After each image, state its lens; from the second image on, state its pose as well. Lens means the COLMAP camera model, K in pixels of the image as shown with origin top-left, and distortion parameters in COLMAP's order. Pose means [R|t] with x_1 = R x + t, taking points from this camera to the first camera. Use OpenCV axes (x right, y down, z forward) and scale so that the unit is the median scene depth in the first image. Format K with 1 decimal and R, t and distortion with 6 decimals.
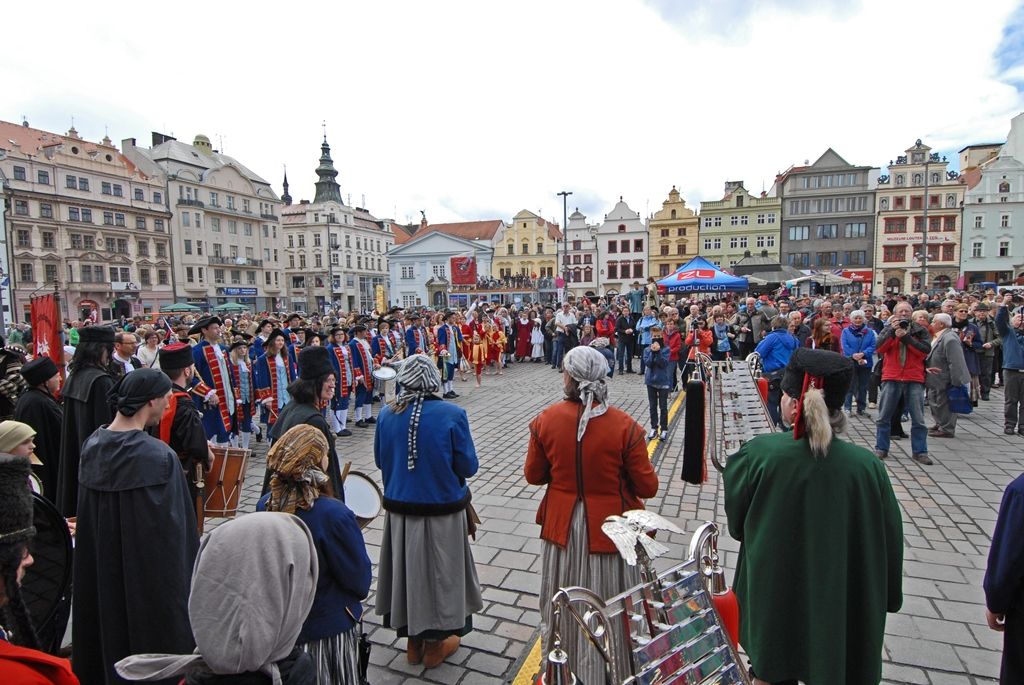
lens RADIAL K [[535.2, 0, 511.6], [0, 535.2, 346.4], [0, 0, 1]] dist [0.033382, -0.037834]
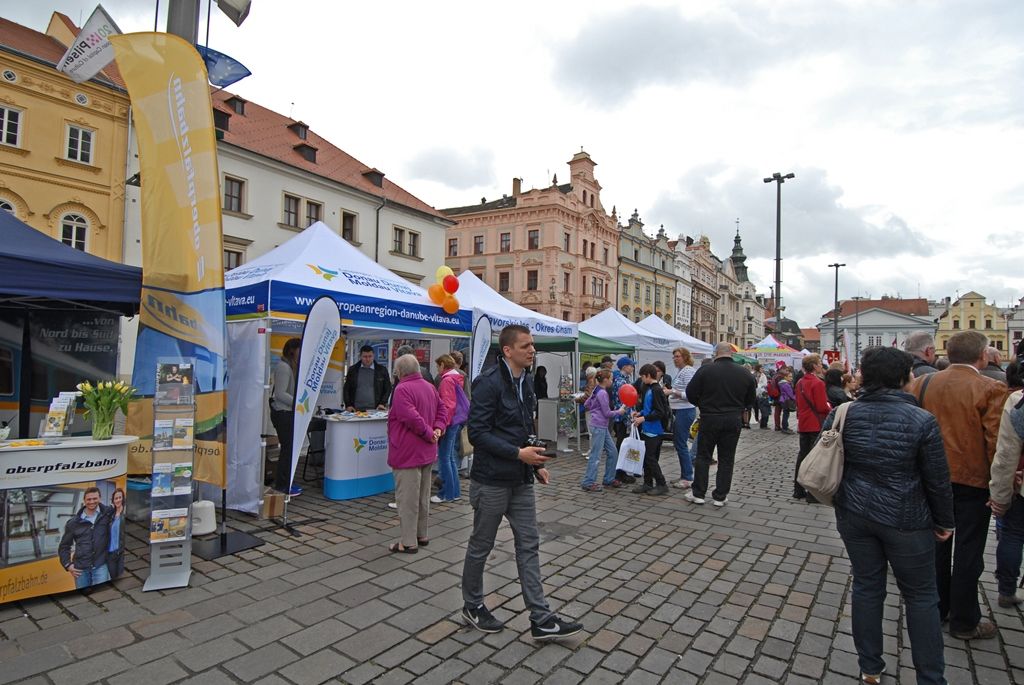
lens RADIAL K [[535.2, 0, 510.8], [0, 535.2, 348.4], [0, 0, 1]] dist [0.033382, -0.037834]
pose [[0.971532, 0.030899, -0.234887, -0.786779], [-0.055917, 0.993354, -0.100607, 0.051723], [0.230217, 0.110877, 0.966802, -0.422192]]
